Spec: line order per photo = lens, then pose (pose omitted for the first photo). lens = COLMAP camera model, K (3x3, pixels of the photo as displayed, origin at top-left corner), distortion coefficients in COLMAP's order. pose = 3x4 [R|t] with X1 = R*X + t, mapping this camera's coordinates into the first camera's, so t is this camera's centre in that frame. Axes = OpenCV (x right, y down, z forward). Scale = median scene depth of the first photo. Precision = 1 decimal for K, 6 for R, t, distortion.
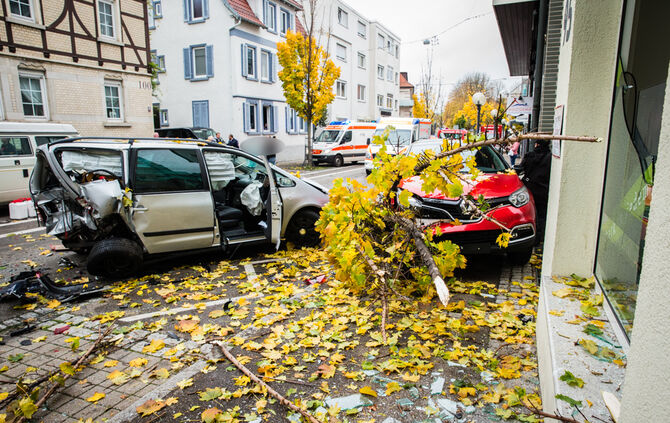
lens RADIAL K [[456.4, 0, 332.9], [0, 456.4, 227.4], [0, 0, 1]] dist [-0.107803, 0.081131]
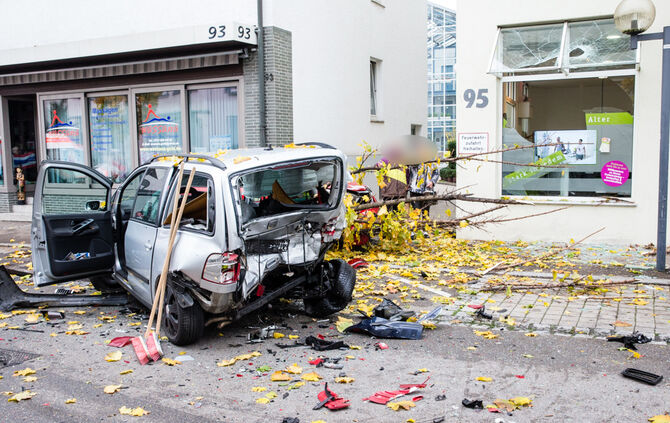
lens RADIAL K [[617.9, 0, 351.3], [0, 617.9, 219.9], [0, 0, 1]] dist [-0.065771, 0.104518]
pose [[0.041750, -0.105384, 0.993555, -0.584304], [0.216361, 0.971779, 0.093982, -0.055029], [-0.975420, 0.211043, 0.063373, 0.311880]]
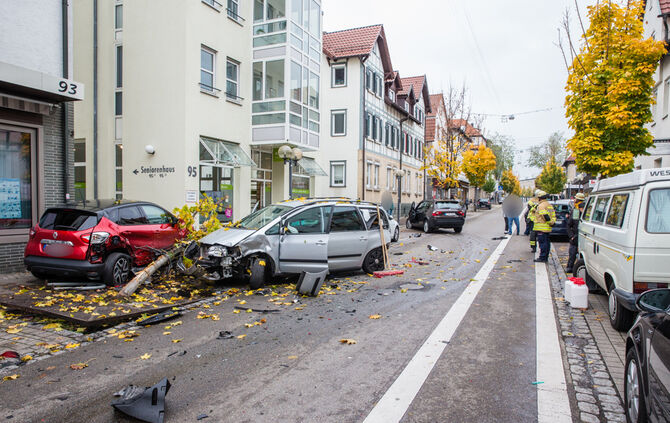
lens RADIAL K [[456.4, 0, 332.9], [0, 456.4, 227.4], [0, 0, 1]] dist [-0.107803, 0.081131]
pose [[-0.999677, -0.009975, 0.023392, -0.200336], [-0.003728, 0.967404, 0.253210, -0.211394], [-0.025155, 0.253041, -0.967129, 1.077317]]
